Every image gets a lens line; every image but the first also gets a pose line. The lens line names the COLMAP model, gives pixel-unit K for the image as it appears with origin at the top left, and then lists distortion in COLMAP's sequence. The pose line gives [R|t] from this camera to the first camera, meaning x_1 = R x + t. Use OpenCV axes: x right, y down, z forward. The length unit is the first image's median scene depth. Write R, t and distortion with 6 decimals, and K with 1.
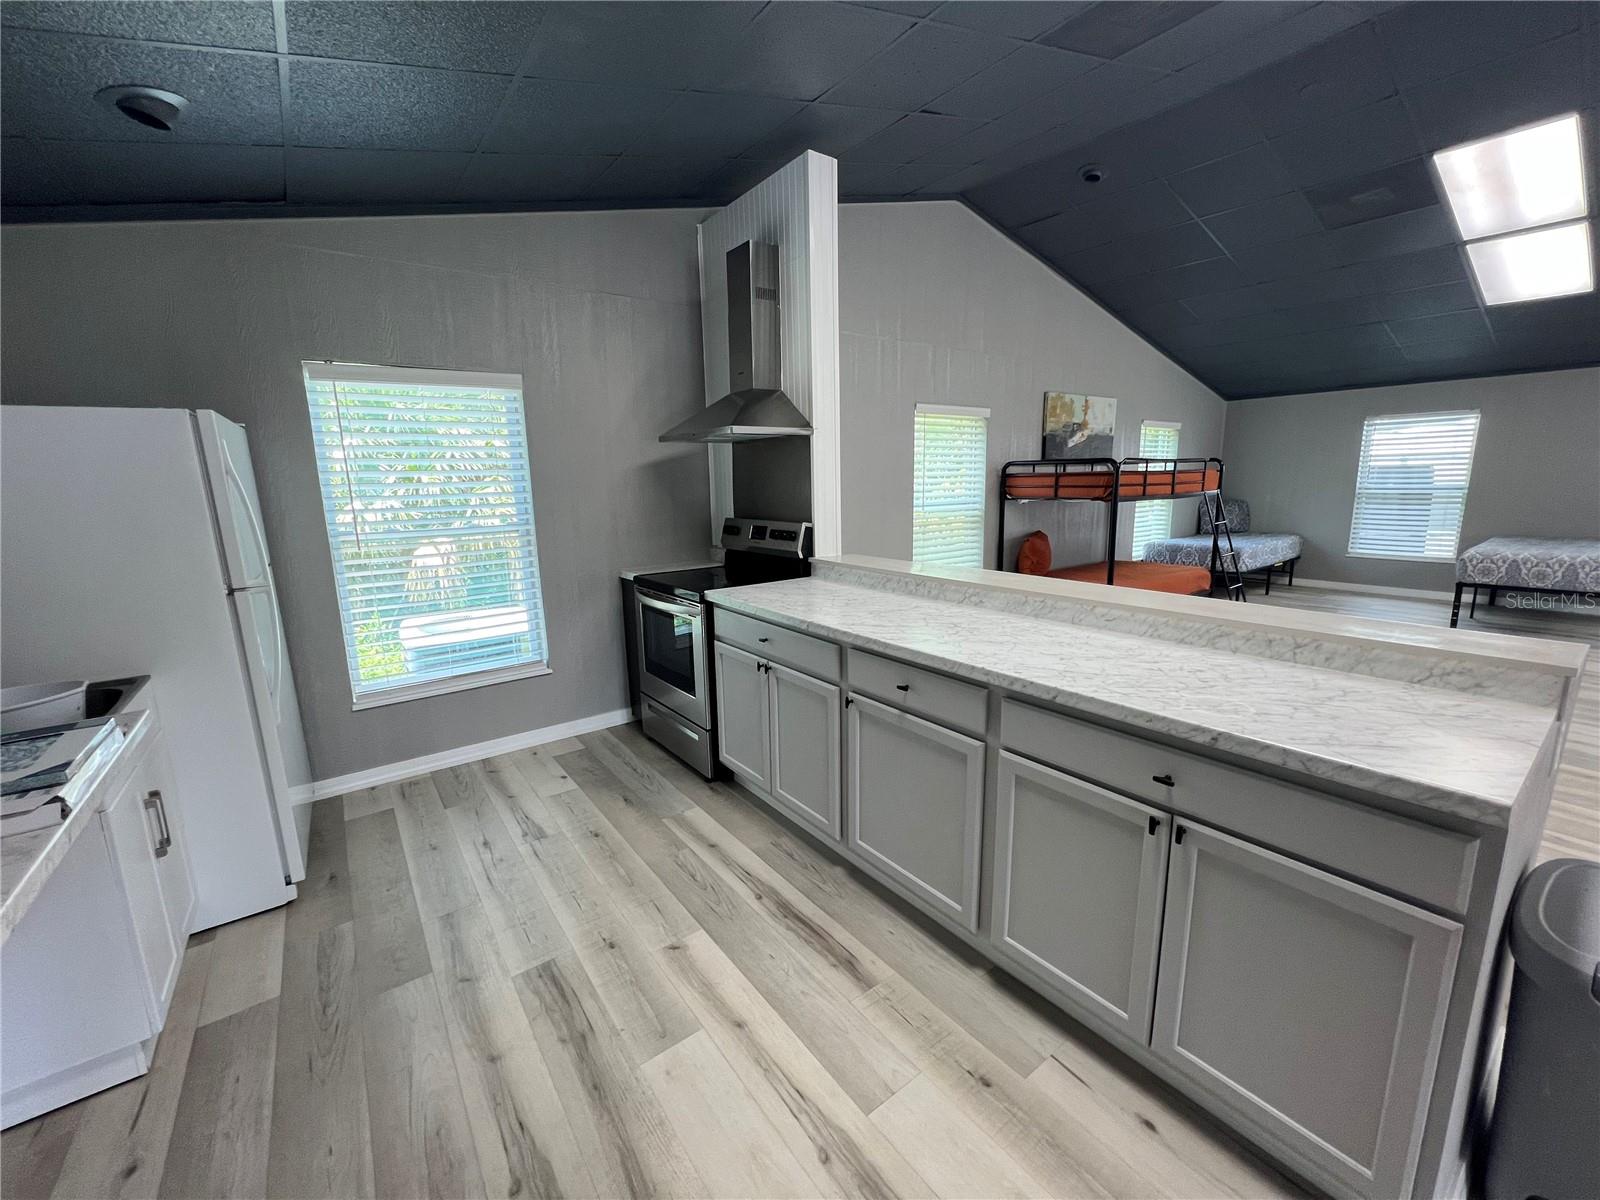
lens RADIAL K [[640.7, 0, 797.4], [0, 640.7, 599.1], [0, 0, 1]] dist [0.000328, -0.000551]
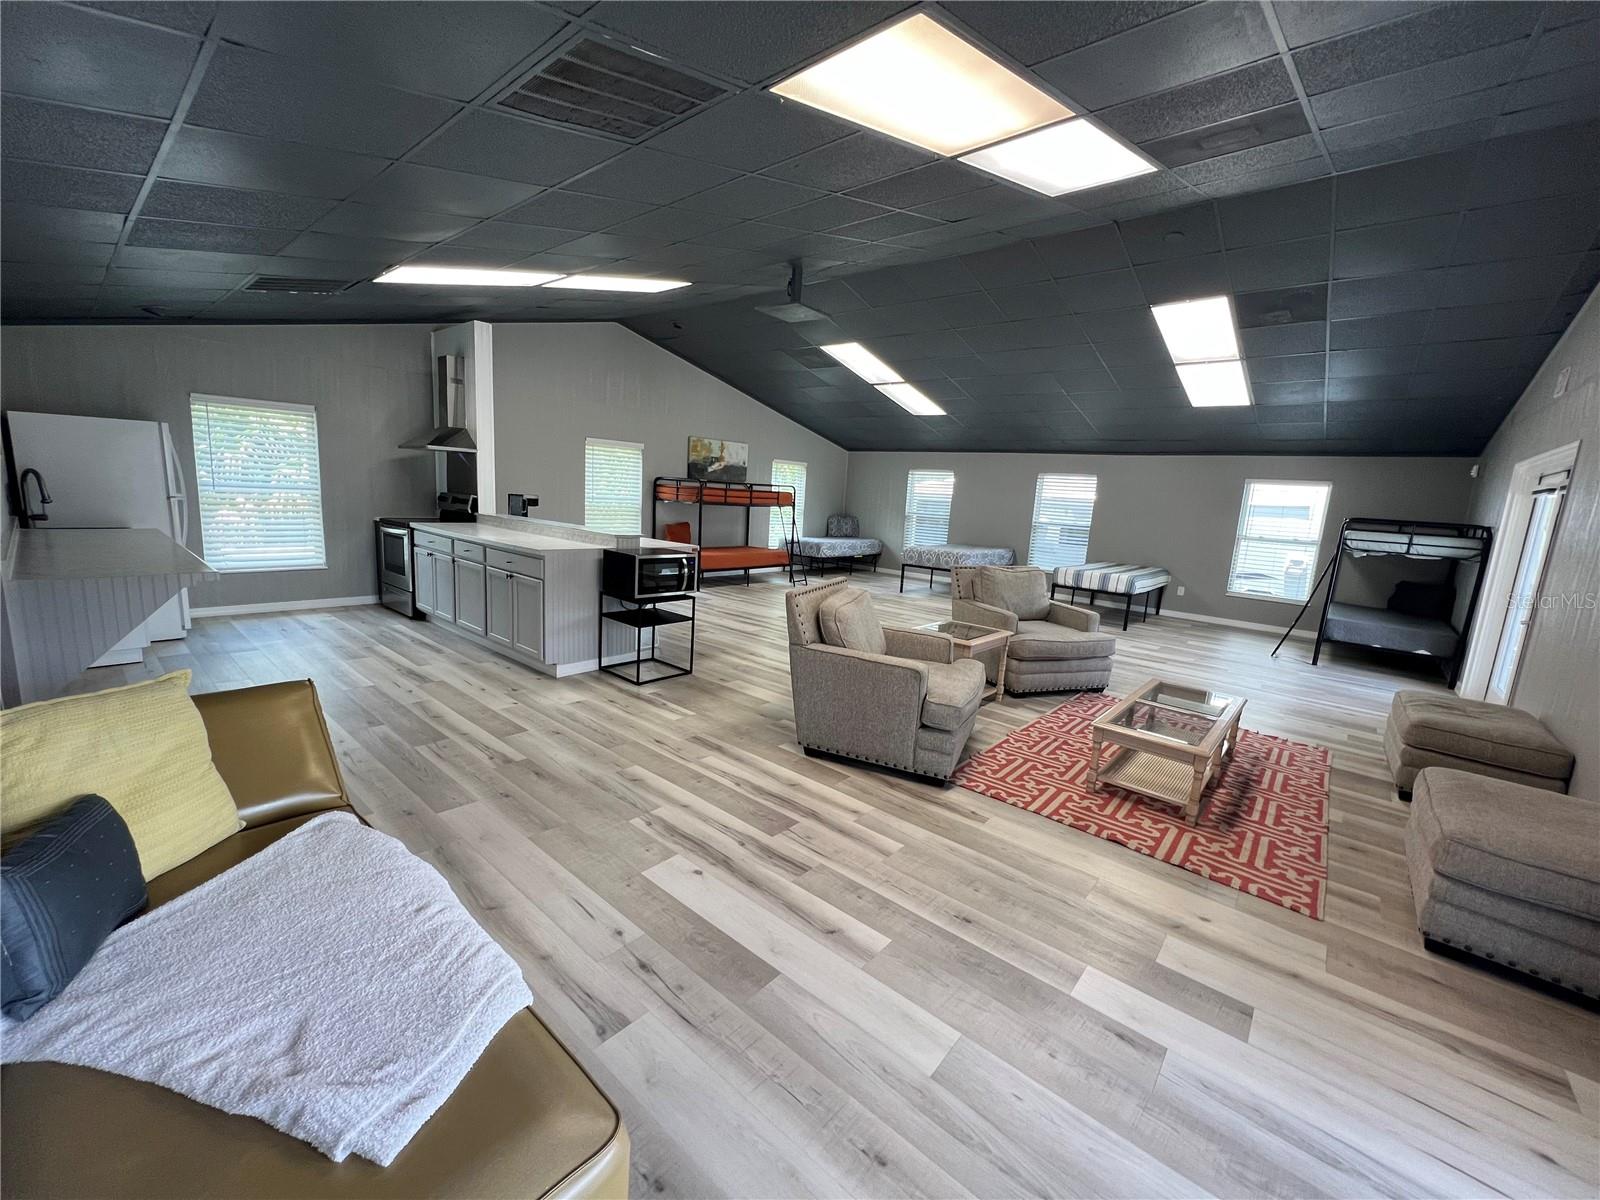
lens RADIAL K [[640.7, 0, 798.1], [0, 640.7, 599.2], [0, 0, 1]] dist [0.000328, -0.000551]
pose [[0.972567, 0.041020, 0.228977, 0.510567], [-0.037203, 0.999088, -0.020961, 0.193082], [-0.229628, 0.011868, 0.973206, -1.090851]]
